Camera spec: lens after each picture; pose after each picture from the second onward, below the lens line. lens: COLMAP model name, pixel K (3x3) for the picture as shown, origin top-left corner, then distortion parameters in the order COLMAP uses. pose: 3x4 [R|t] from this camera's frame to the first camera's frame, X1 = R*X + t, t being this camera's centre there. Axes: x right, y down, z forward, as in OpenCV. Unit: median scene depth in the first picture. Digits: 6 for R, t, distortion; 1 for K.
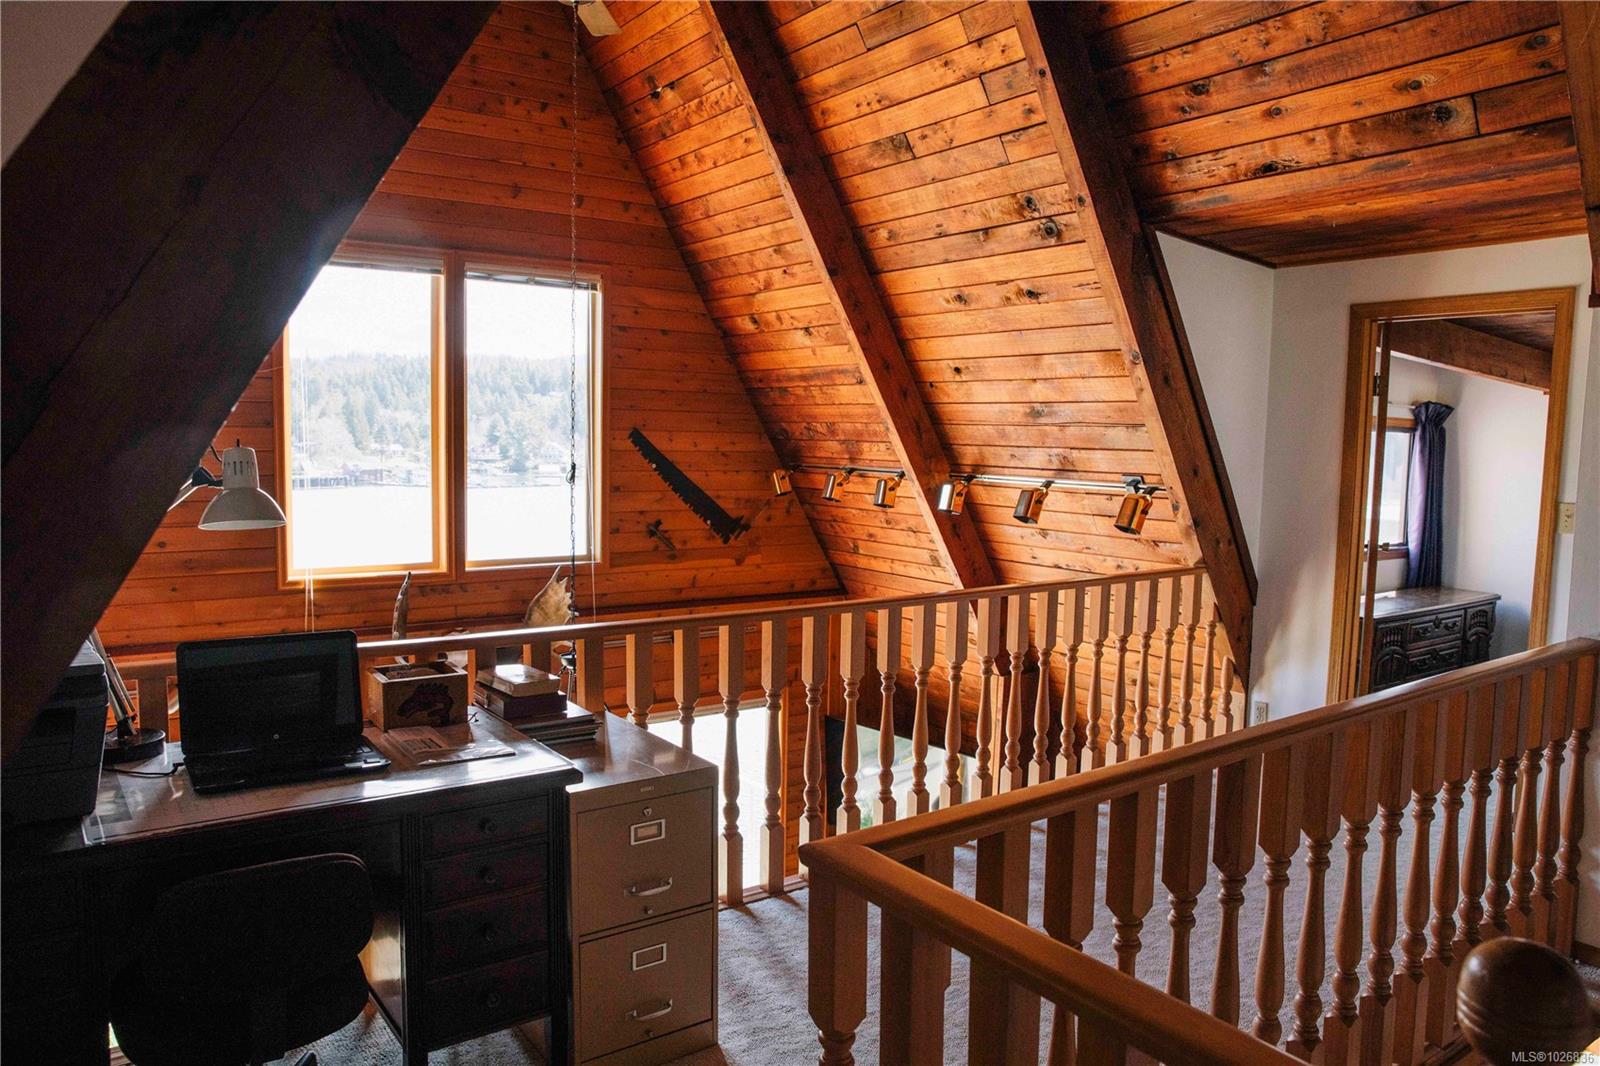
lens RADIAL K [[1091.6, 0, 800.0], [0, 1091.6, 533.0], [0, 0, 1]] dist [-0.108078, 0.088279]
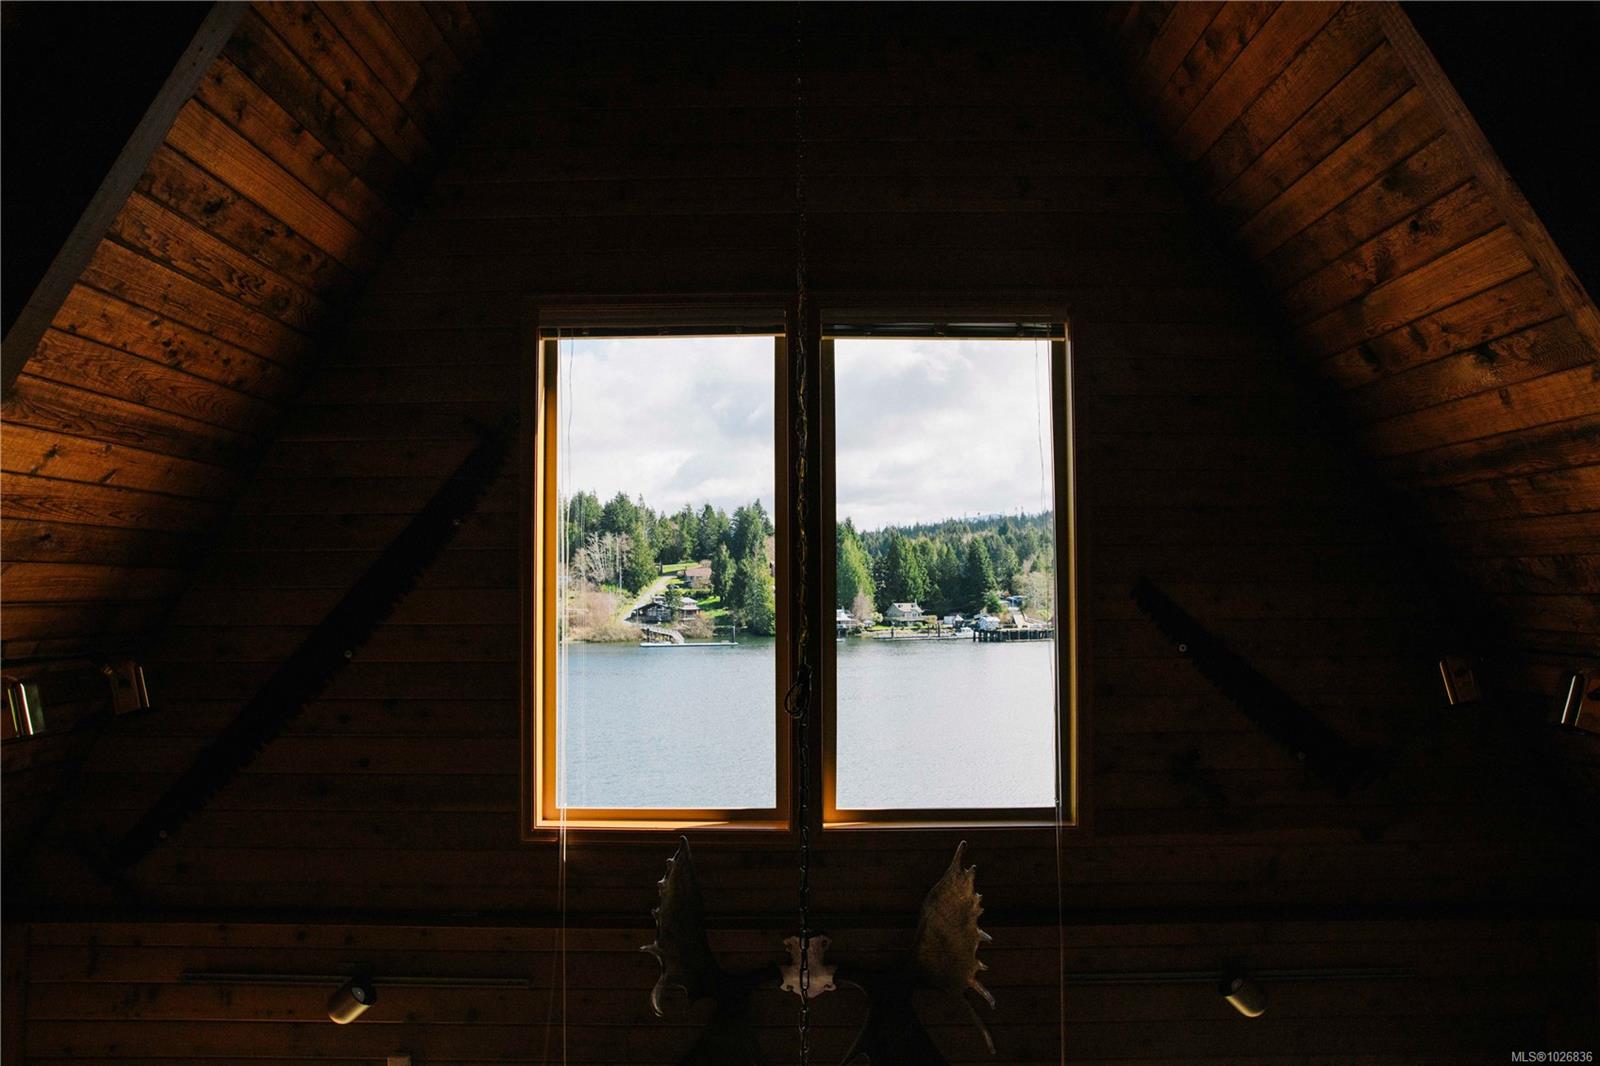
lens RADIAL K [[1119.1, 0, 800.0], [0, 1119.1, 533.0], [0, 0, 1]] dist [-0.118201, 0.081955]
pose [[0.808827, -0.046856, -0.586177, 0.034445], [-0.034901, 0.991238, -0.127392, -0.043181], [0.587010, 0.123496, 0.800105, 0.463965]]
